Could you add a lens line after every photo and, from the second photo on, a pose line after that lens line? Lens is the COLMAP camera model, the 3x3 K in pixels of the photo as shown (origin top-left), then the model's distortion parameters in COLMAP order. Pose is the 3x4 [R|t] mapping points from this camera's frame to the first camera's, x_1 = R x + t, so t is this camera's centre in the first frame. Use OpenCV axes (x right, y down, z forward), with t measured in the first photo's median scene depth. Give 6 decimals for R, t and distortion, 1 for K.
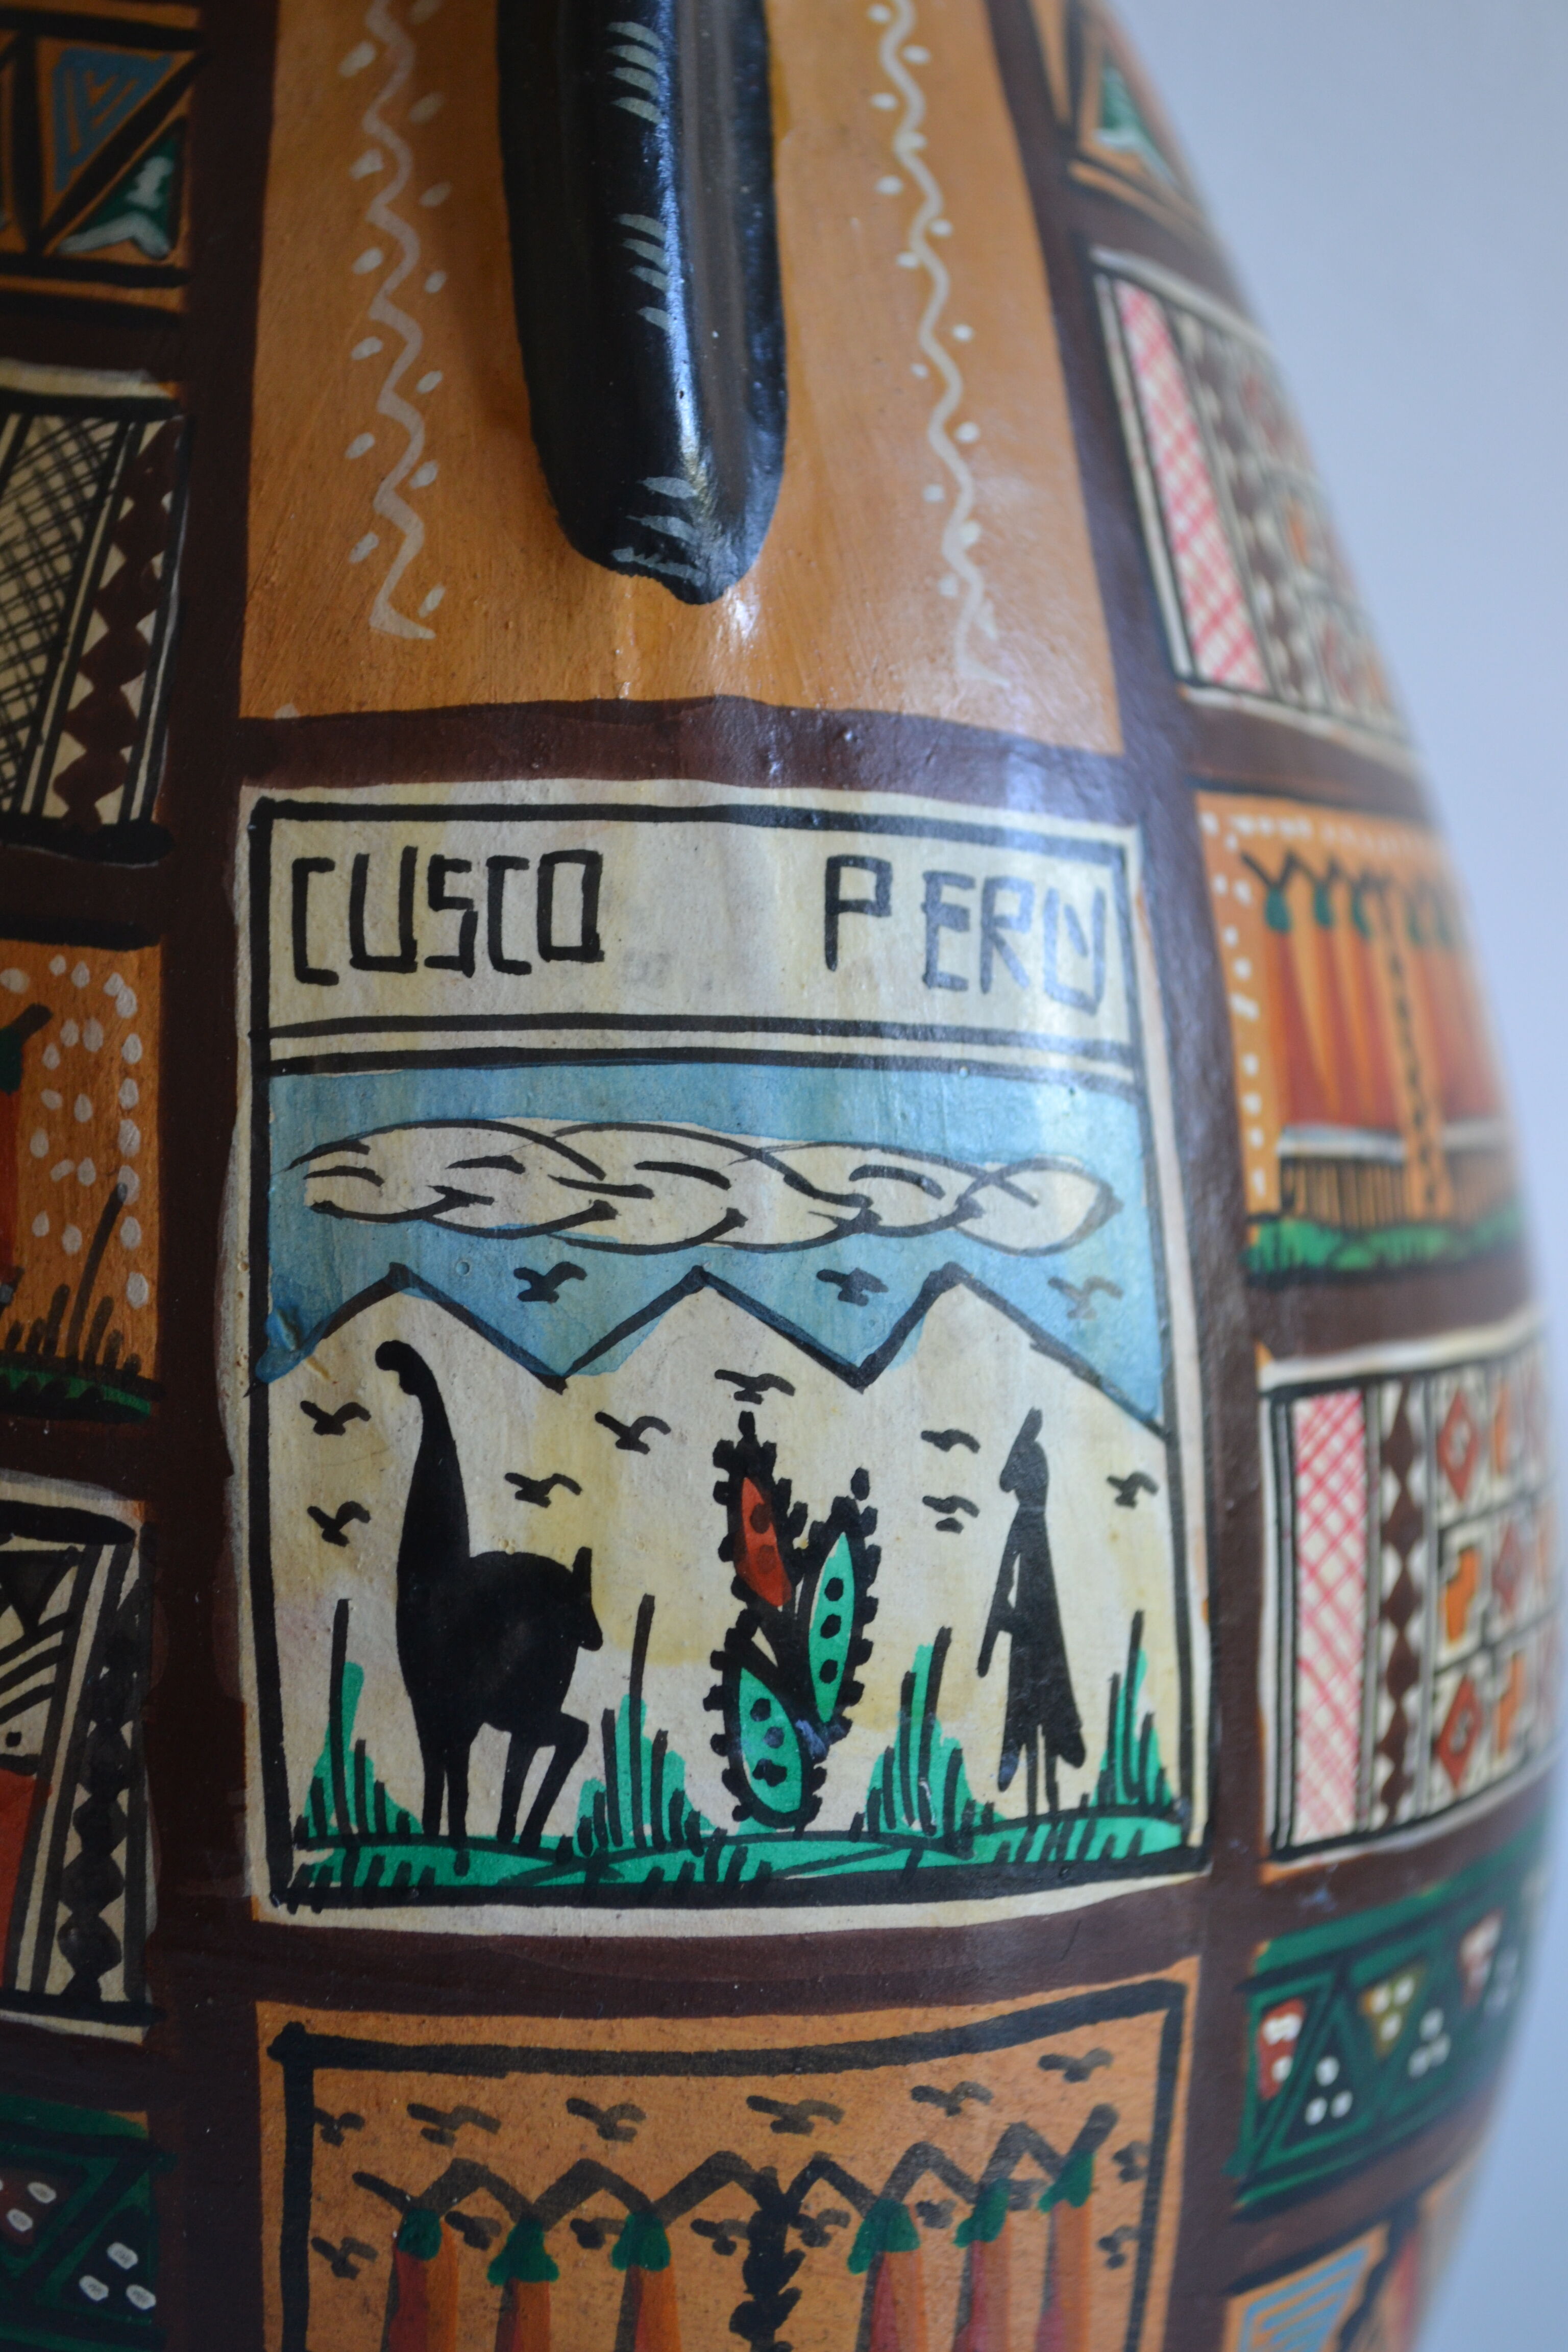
lens RADIAL K [[3752.6, 0, 784.0], [0, 3752.6, 1176.0], [0, 0, 1]] dist [-0.020444, 0.039874]
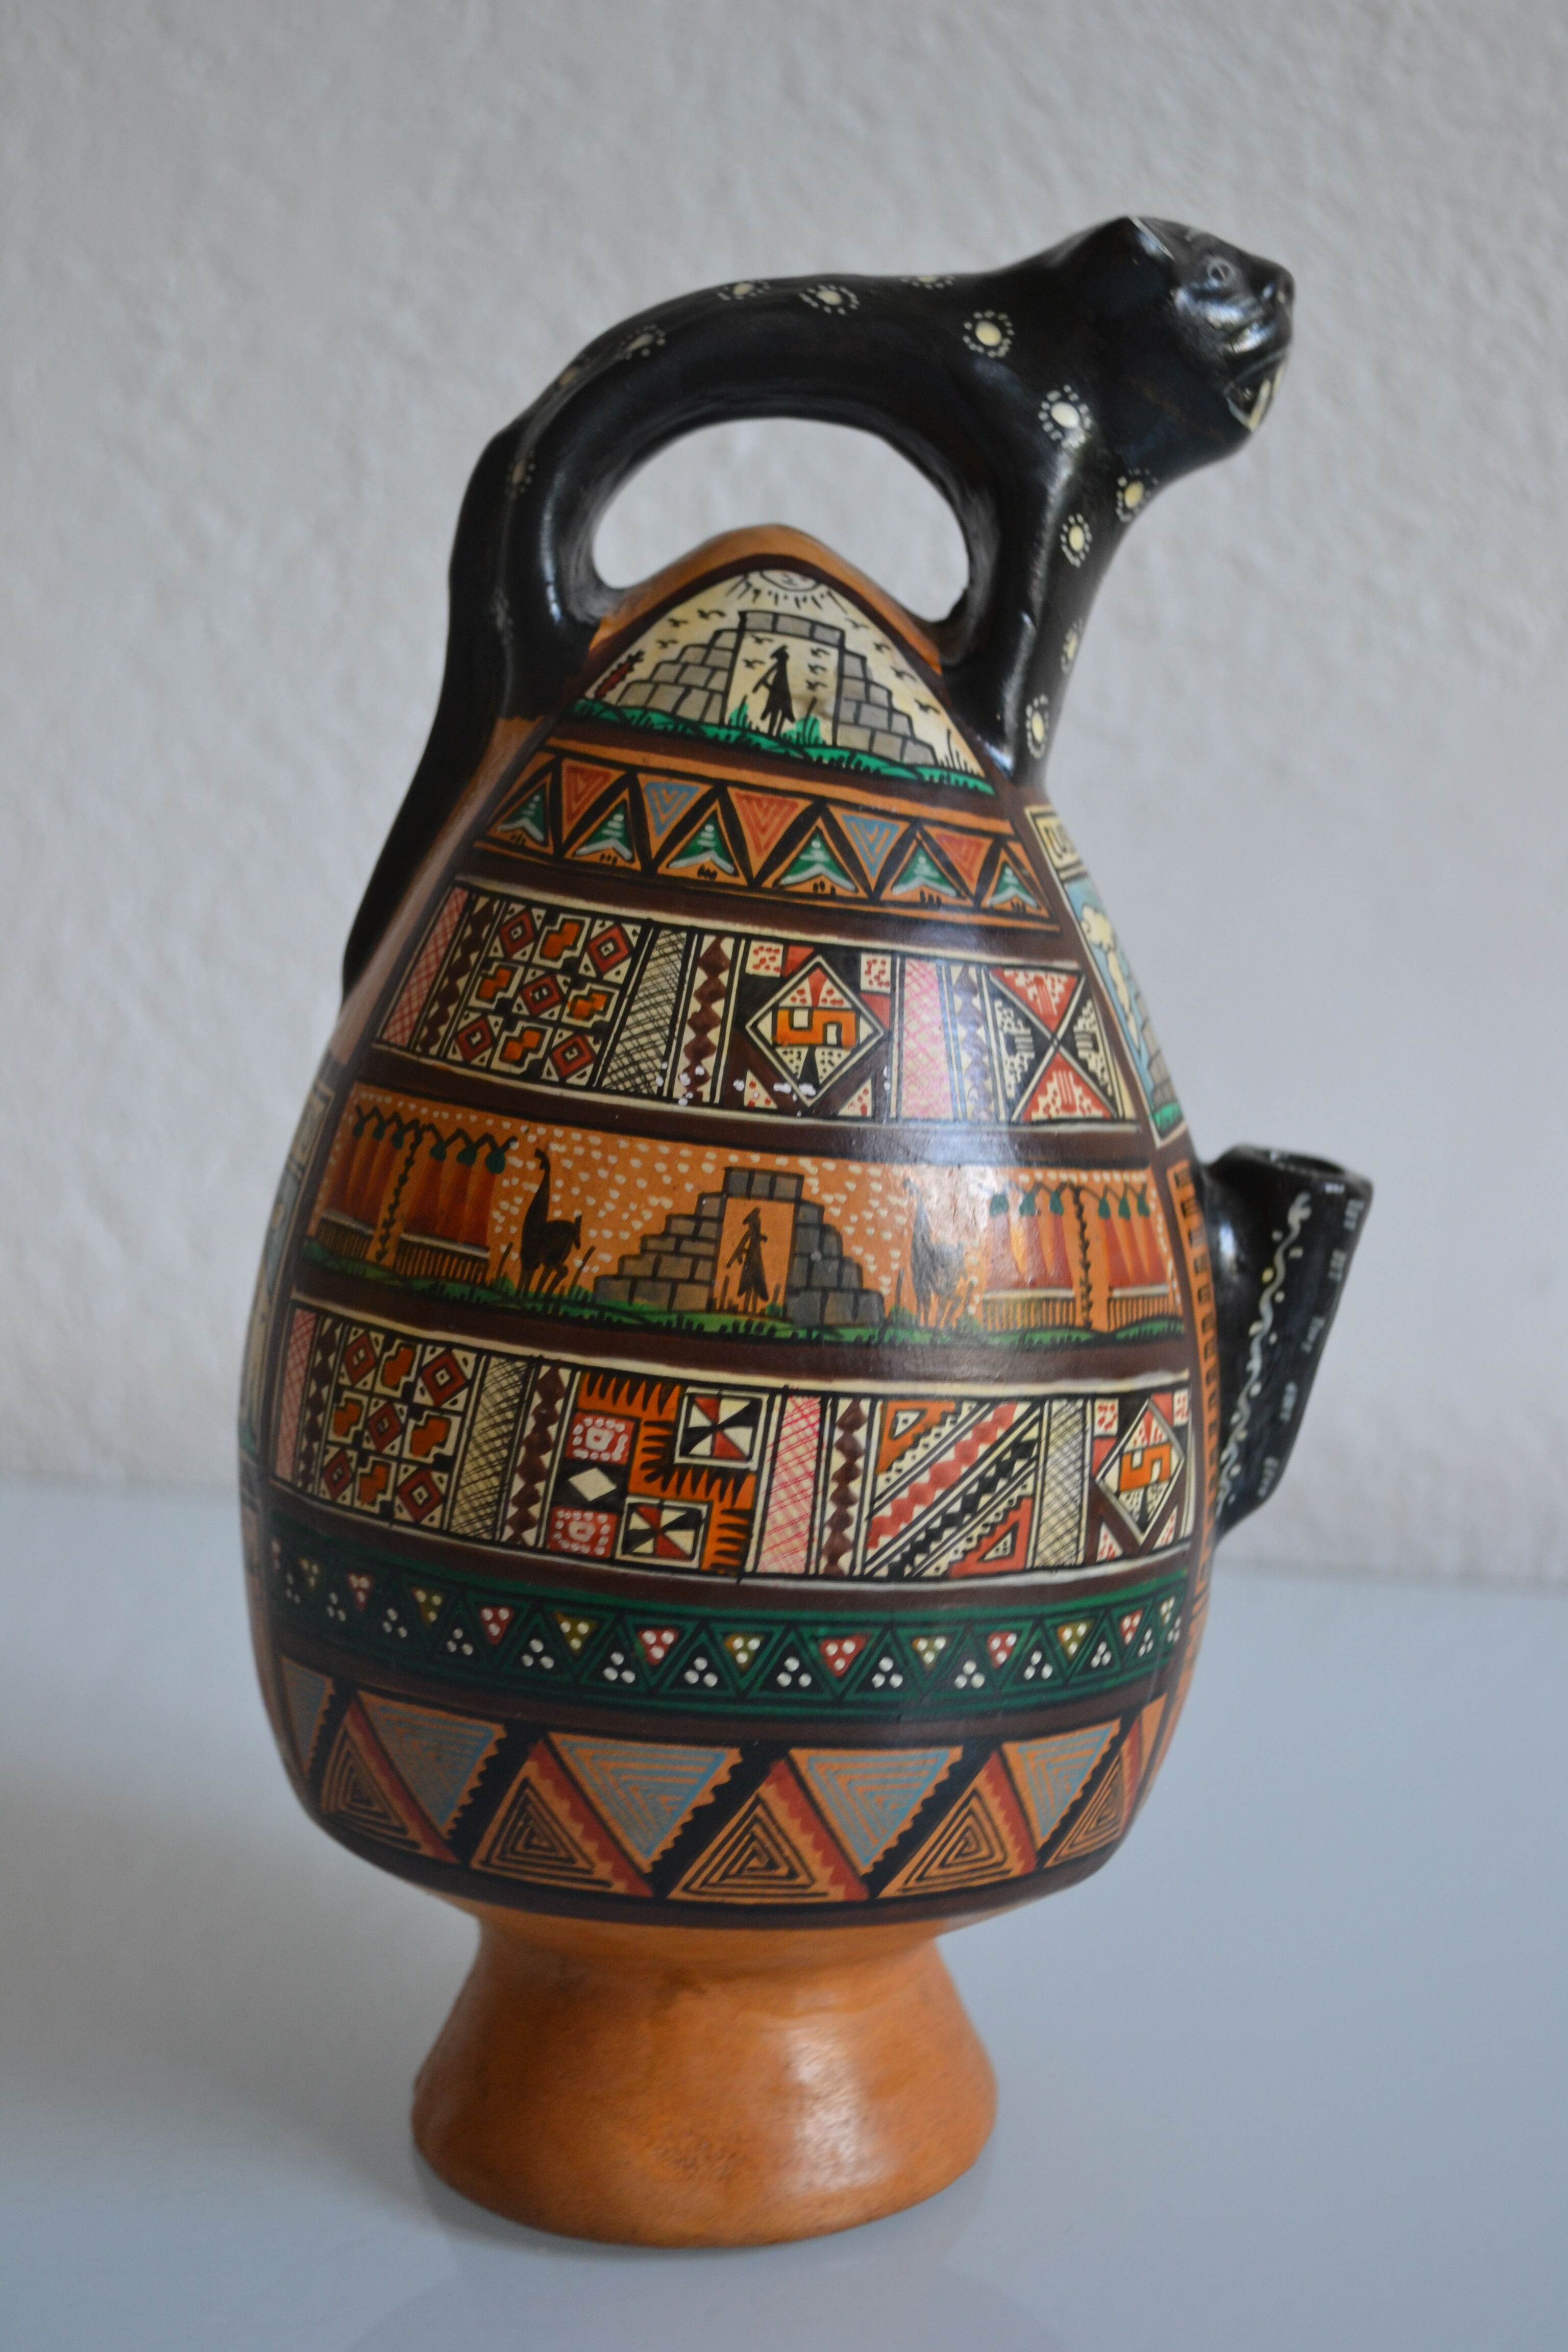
lens RADIAL K [[3121.9, 0, 772.5], [0, 3121.9, 1174.0], [0, 0, 1]] dist [-0.043550, -0.018190]
pose [[-0.204660, 0.033032, -0.978276, 2.357285], [-0.177632, 0.981582, 0.070306, -0.262213], [0.962580, 0.188162, -0.195023, 1.847016]]
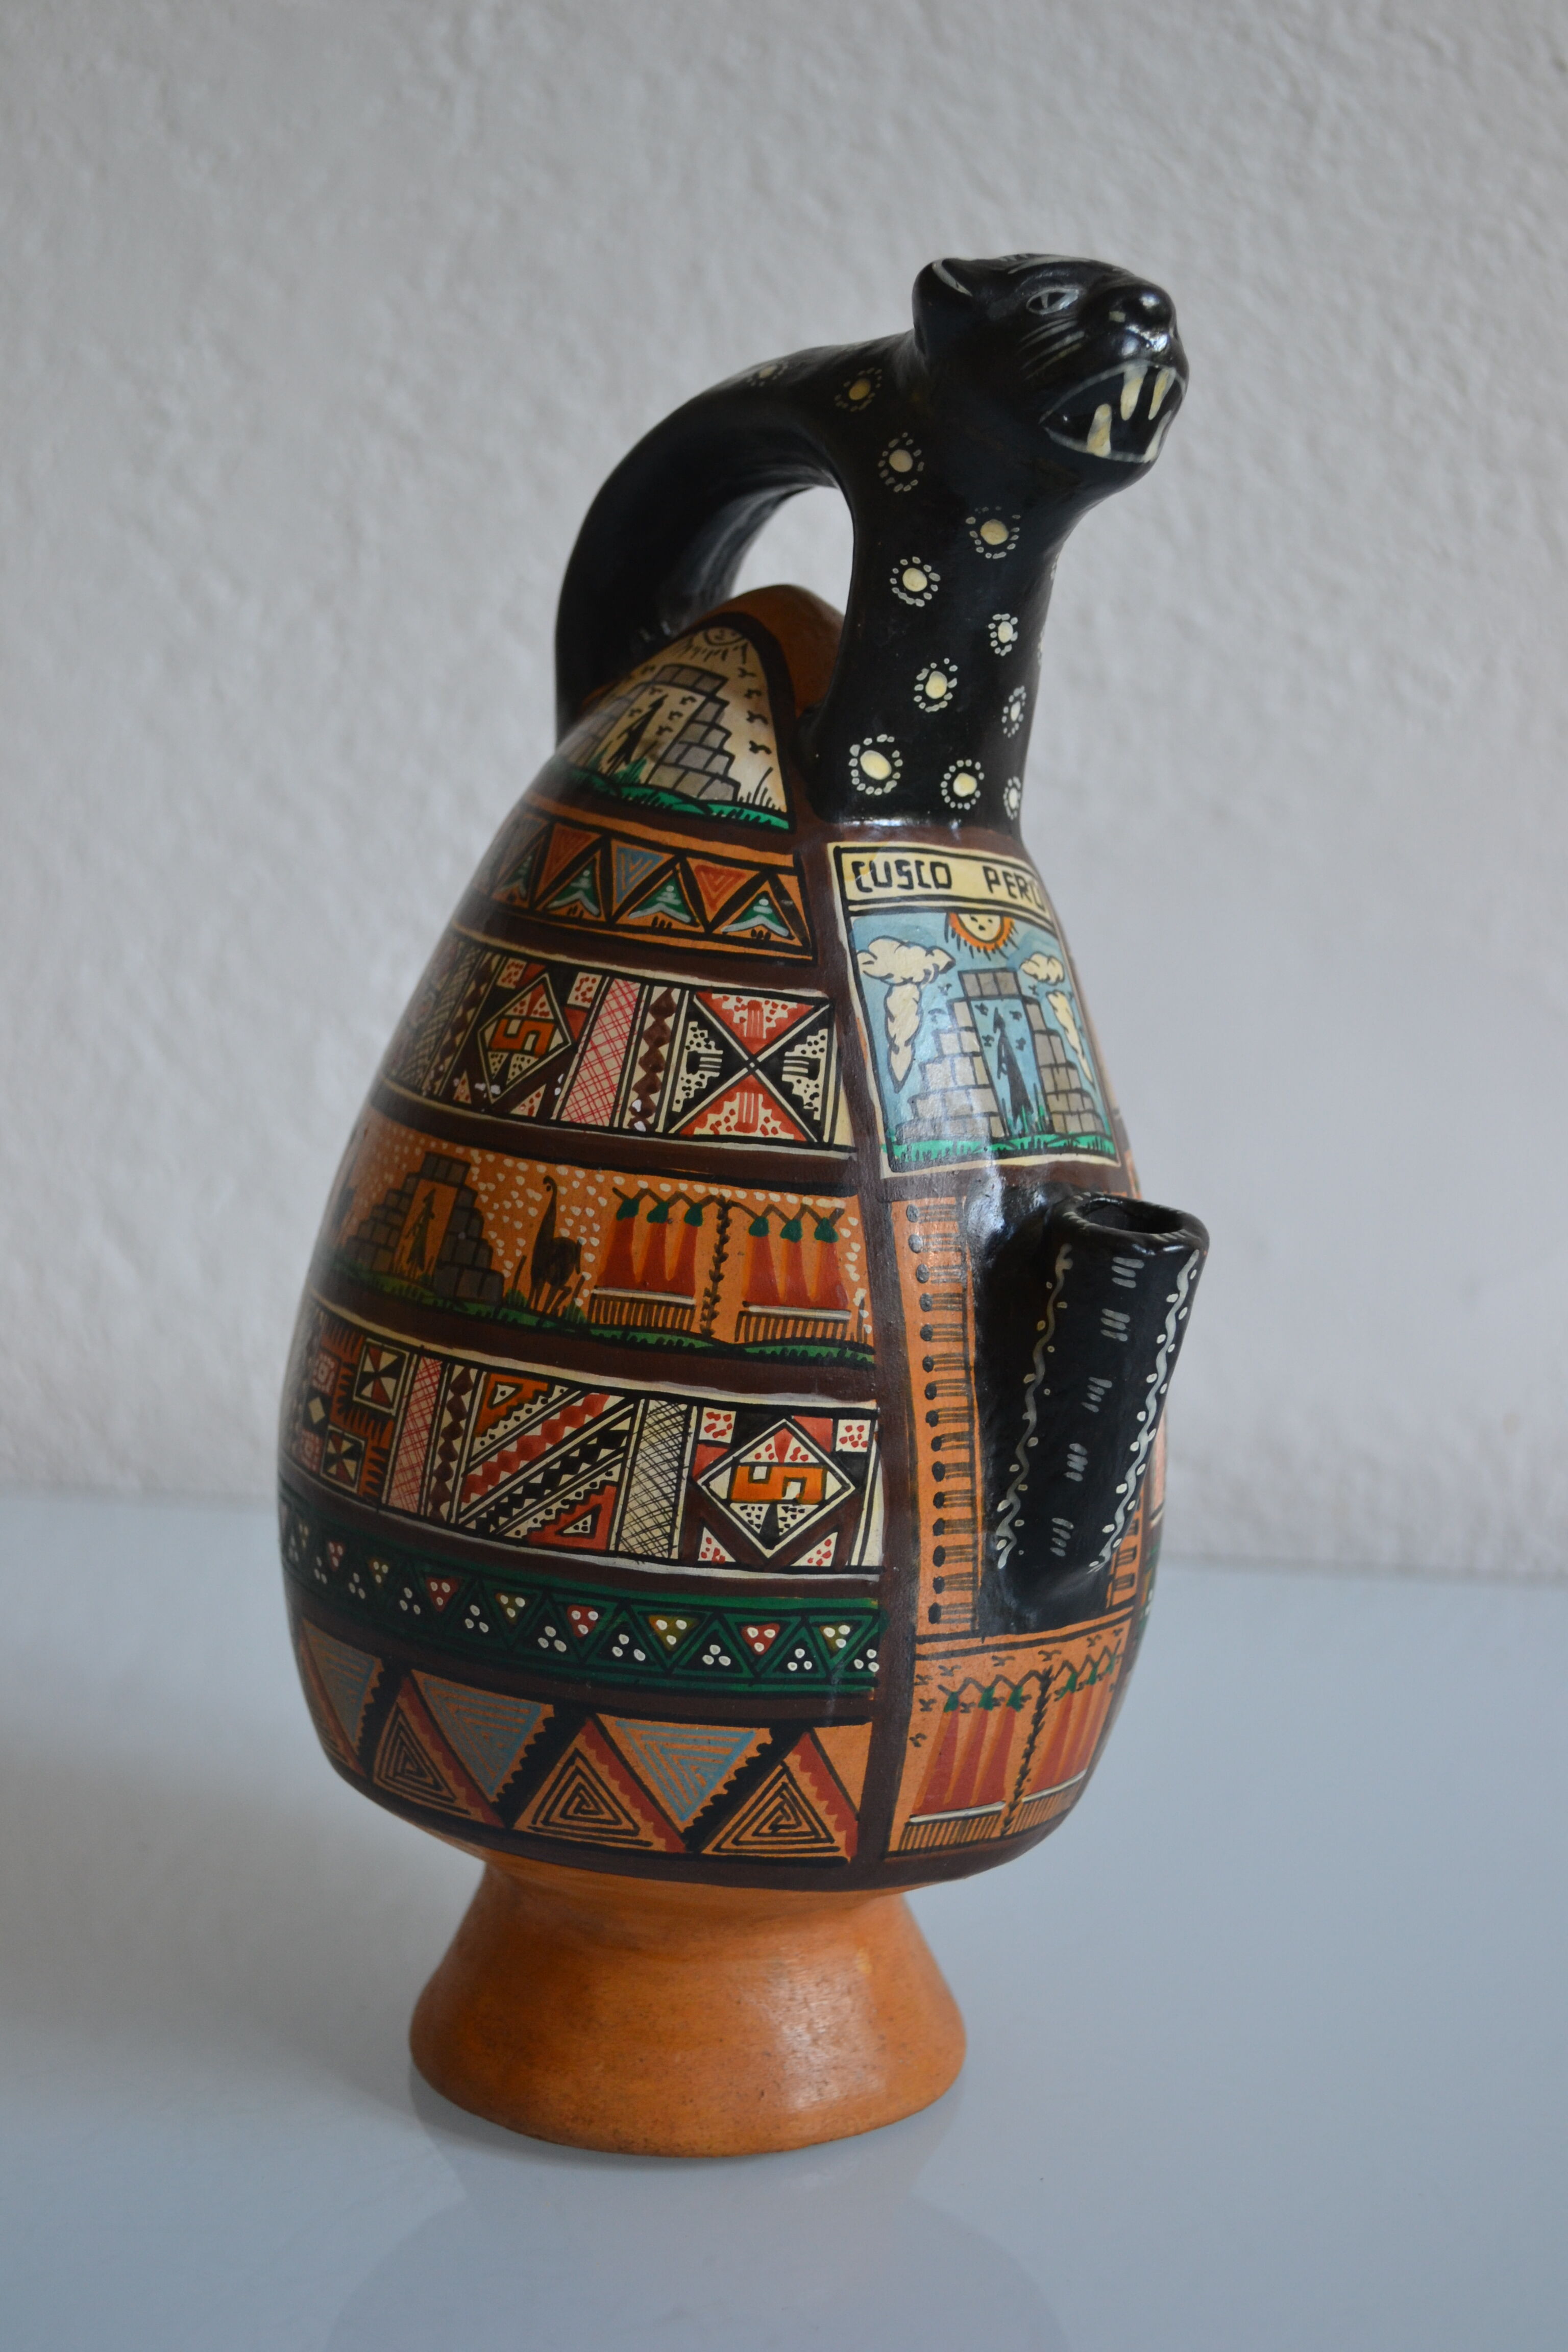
lens RADIAL K [[2934.0, 0, 784.0], [0, 2934.0, 1176.0], [0, 0, 1]] dist [-0.053155, 0.010786]
pose [[-0.835869, -0.040873, -0.547405, 1.272921], [-0.170451, 0.967255, 0.188051, -0.576941], [0.521794, 0.250492, -0.815466, 3.447363]]
